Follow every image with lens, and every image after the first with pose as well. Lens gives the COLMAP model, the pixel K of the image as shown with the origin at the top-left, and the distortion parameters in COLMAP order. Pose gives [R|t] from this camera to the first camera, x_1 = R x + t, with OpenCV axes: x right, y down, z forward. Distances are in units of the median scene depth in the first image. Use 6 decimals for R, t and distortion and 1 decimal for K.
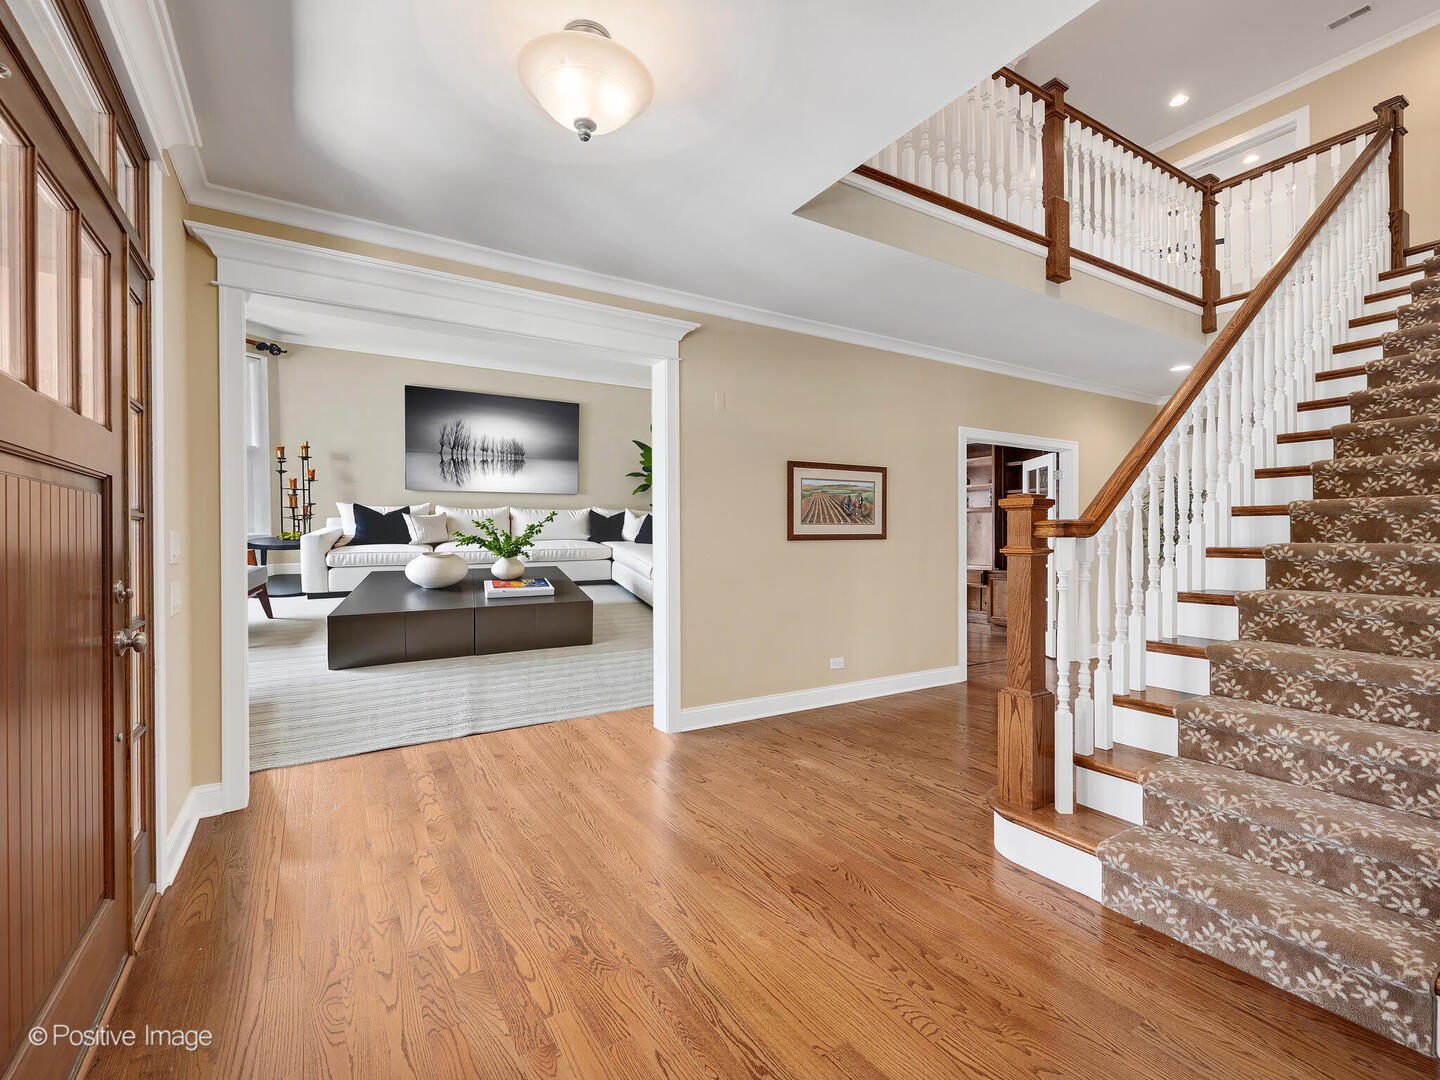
lens RADIAL K [[665.7, 0, 726.9], [0, 665.7, 539.6], [0, 0, 1]] dist [-0.000784, -0.000095]
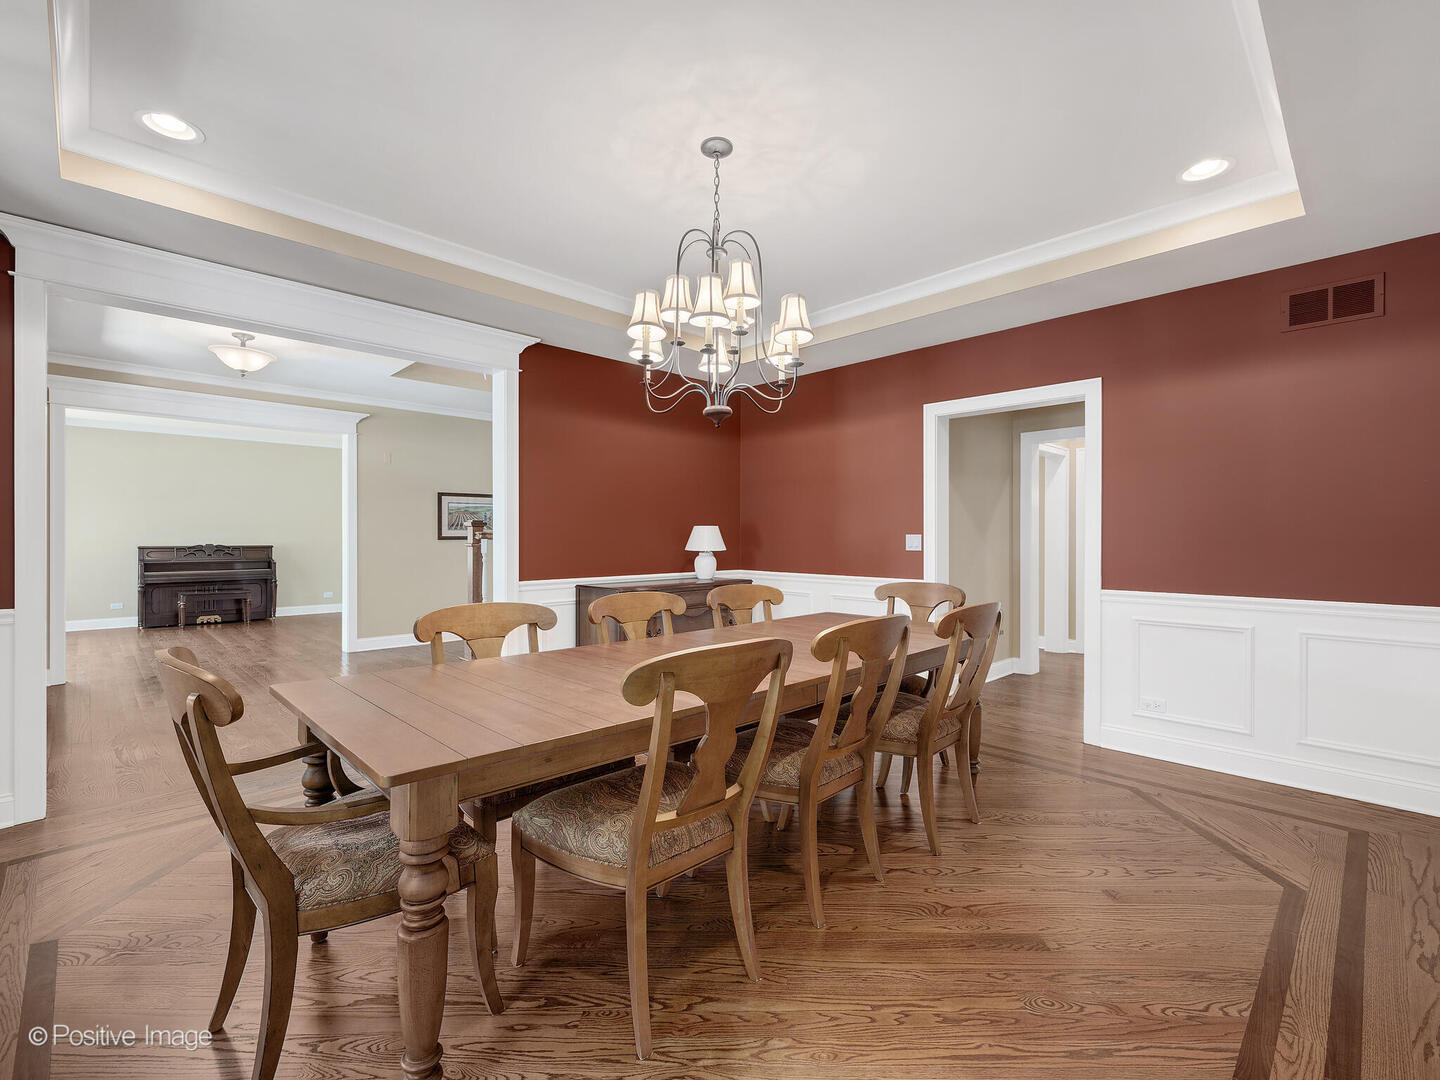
lens RADIAL K [[665.7, 0, 726.9], [0, 665.7, 539.6], [0, 0, 1]] dist [-0.000784, -0.000095]
pose [[0.984402, 0.005211, 0.175855, 1.012756], [-0.004782, 0.999984, -0.002863, 0.003414], [-0.175867, 0.001978, 0.984412, -1.534735]]
